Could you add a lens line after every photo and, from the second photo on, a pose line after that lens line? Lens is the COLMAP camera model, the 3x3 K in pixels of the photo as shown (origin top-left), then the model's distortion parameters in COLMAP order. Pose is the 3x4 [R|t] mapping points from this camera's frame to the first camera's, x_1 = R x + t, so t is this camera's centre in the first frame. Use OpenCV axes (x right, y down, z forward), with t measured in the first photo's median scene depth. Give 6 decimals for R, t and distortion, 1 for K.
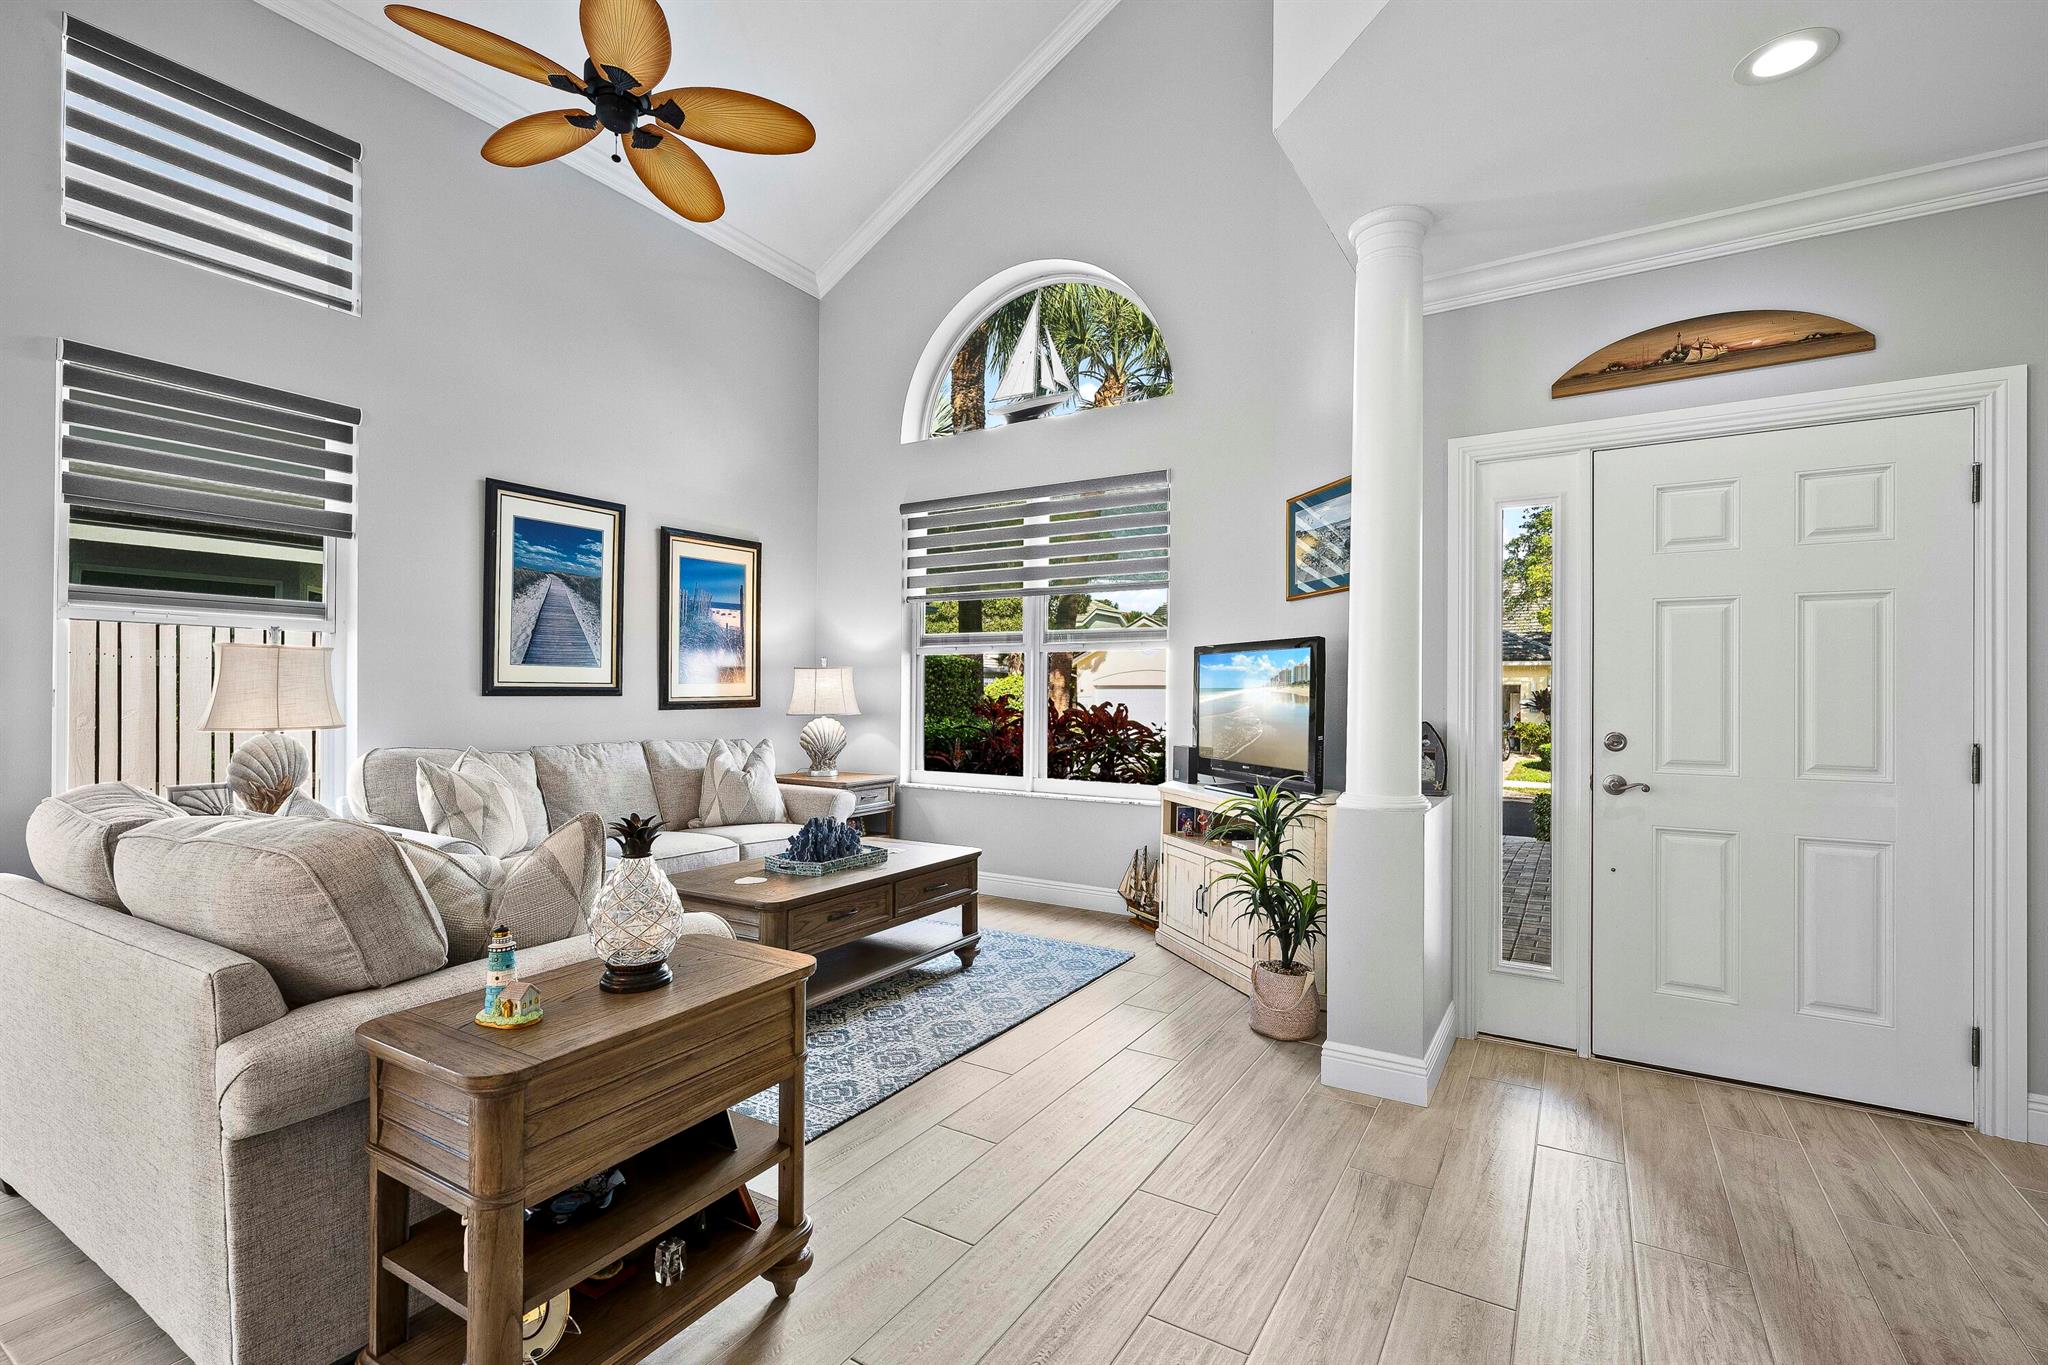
lens RADIAL K [[917.2, 0, 1022.5], [0, 917.2, 688.7], [0, 0, 1]] dist [-0.002877, -0.000668]
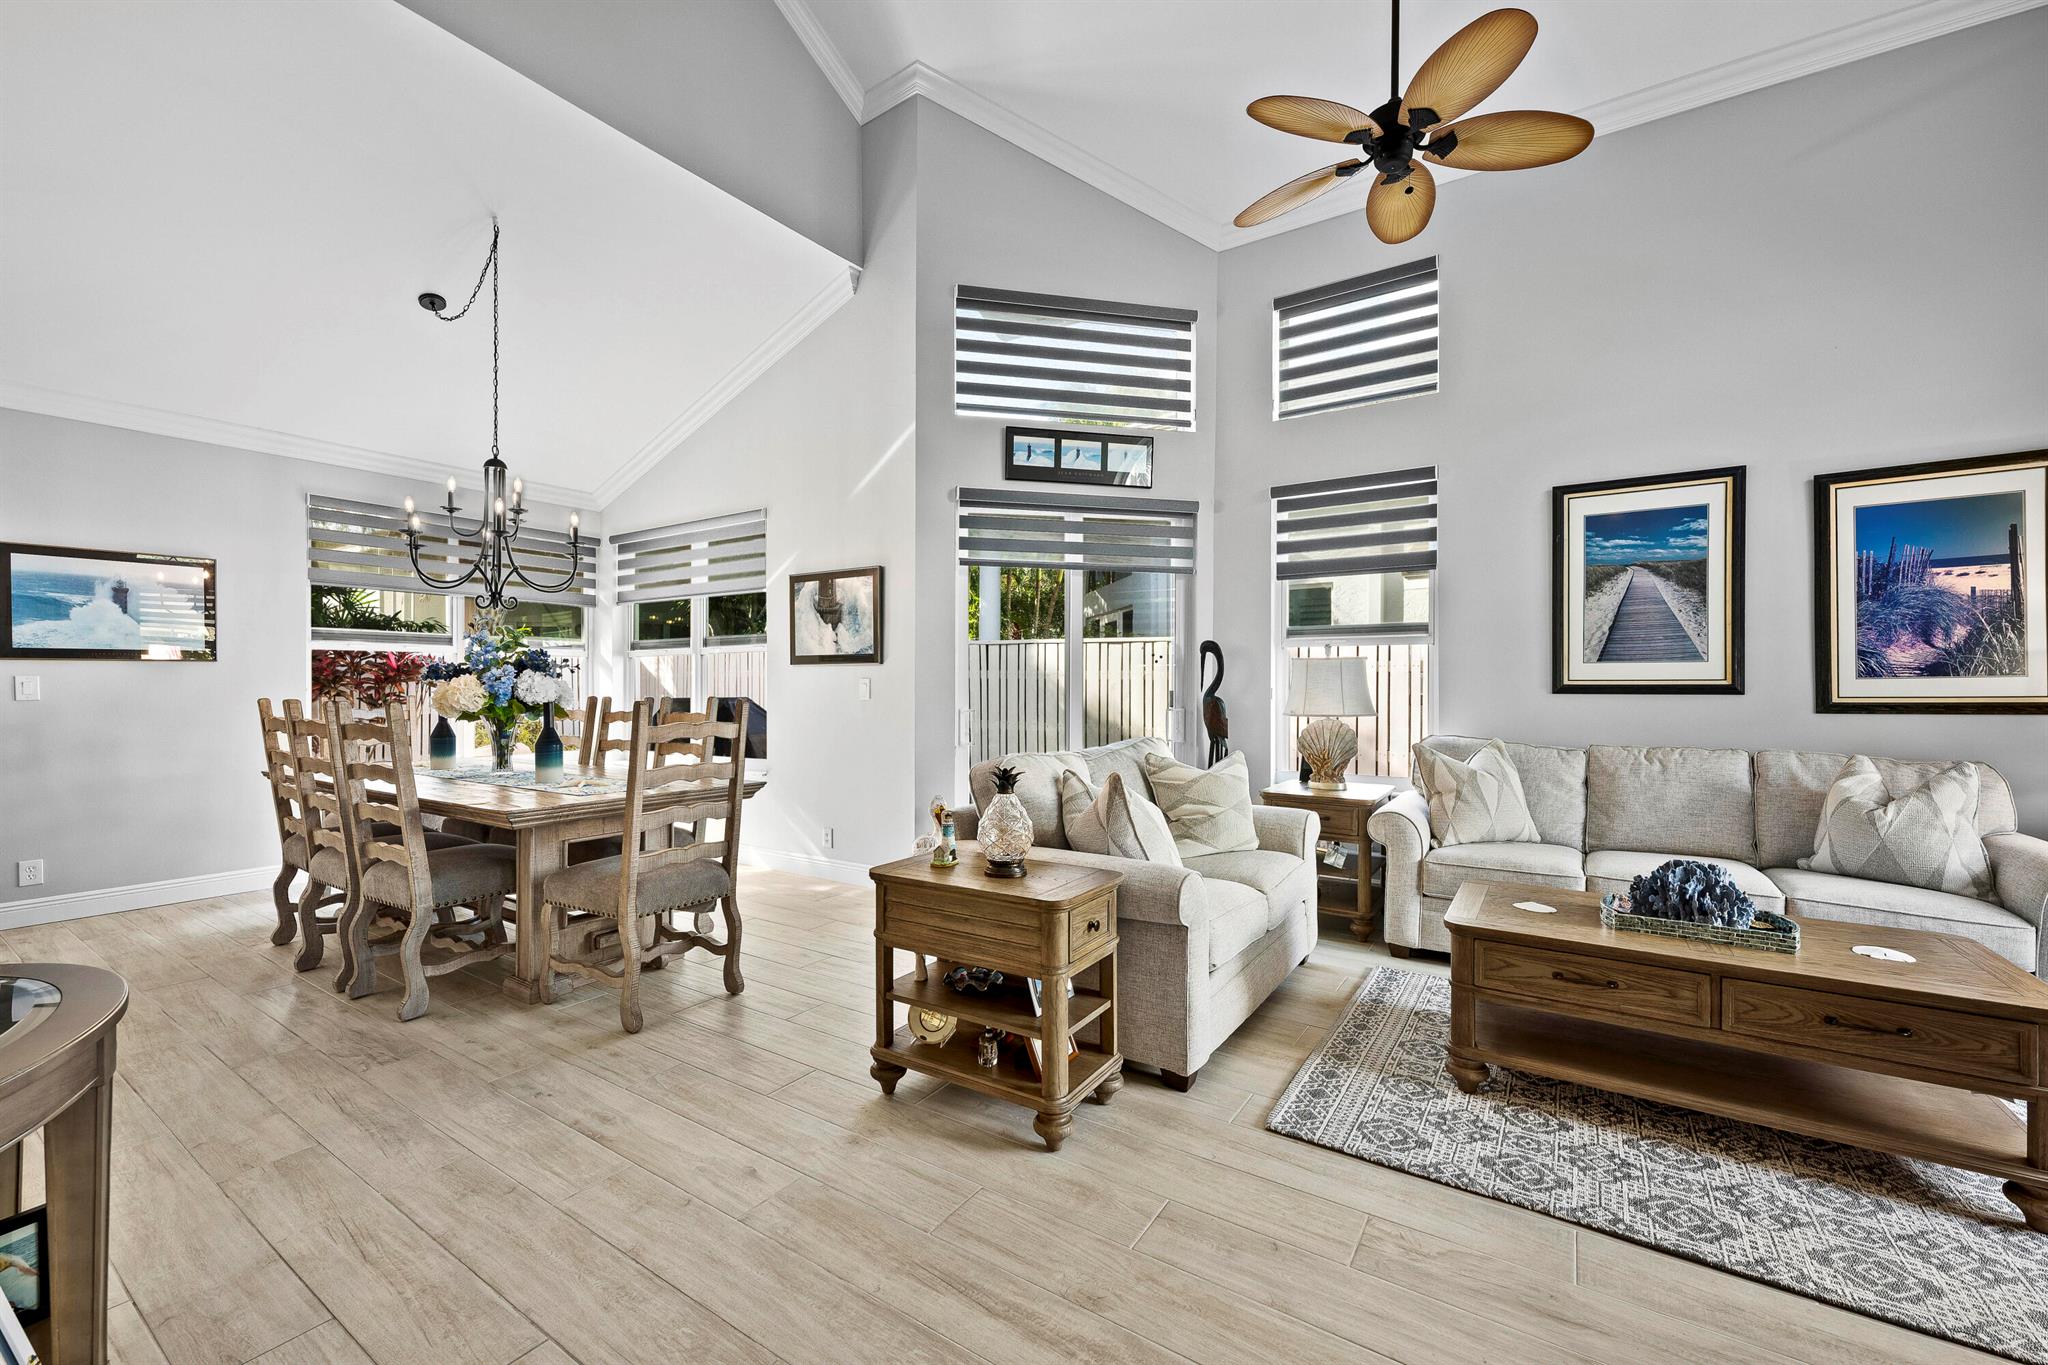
lens RADIAL K [[822.2, 0, 1018.8], [0, 822.2, 686.2], [0, 0, 1]] dist [0.000040, -0.000563]
pose [[-0.044908, -0.006827, -0.998968, 0.381858], [0.000942, 0.999976, -0.006877, 0.005203], [0.998991, -0.001250, -0.044900, 0.419929]]
